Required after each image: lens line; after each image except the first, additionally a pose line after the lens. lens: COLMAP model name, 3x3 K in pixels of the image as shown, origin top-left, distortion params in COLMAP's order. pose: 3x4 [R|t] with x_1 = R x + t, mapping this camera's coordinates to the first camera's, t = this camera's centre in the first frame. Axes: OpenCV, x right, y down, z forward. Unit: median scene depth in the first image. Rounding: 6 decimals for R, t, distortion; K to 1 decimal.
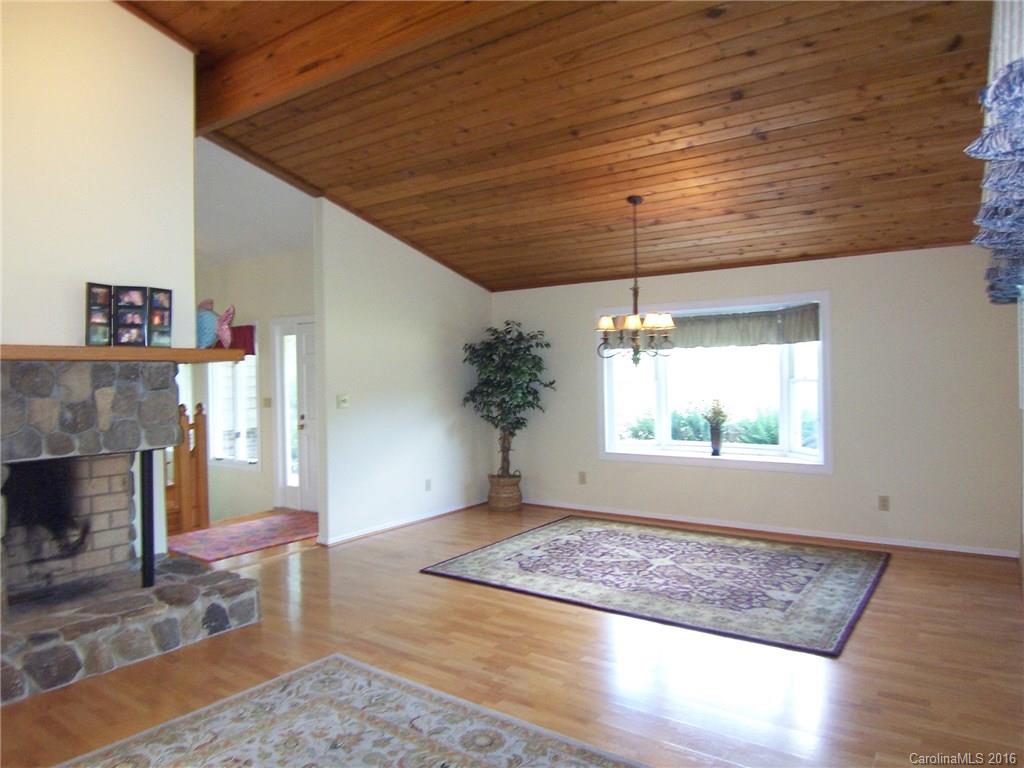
lens RADIAL K [[694.8, 0, 511.6], [0, 694.8, 387.4], [0, 0, 1]] dist [-0.045948, -0.001129]
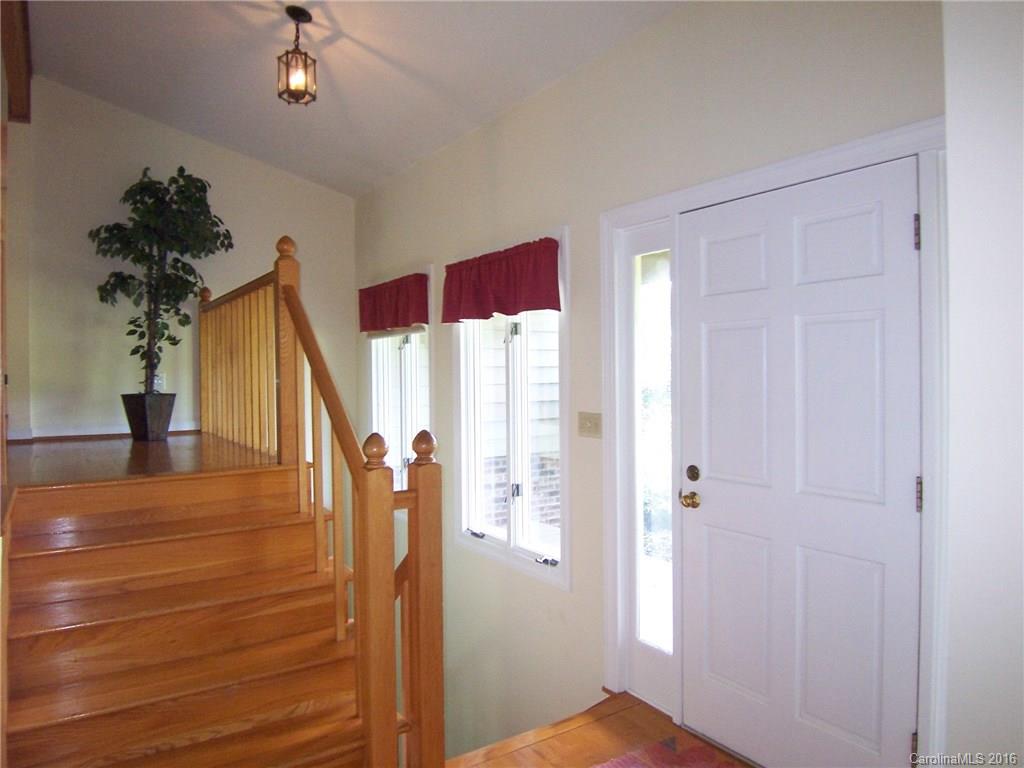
lens RADIAL K [[694.8, 0, 511.0], [0, 694.8, 382.4], [0, 0, 1]] dist [-0.045948, -0.001129]
pose [[0.932639, 0.014685, -0.360512, -0.255287], [-0.014472, 0.999890, 0.003292, -0.003689], [0.360521, 0.002147, 0.932749, 0.615210]]
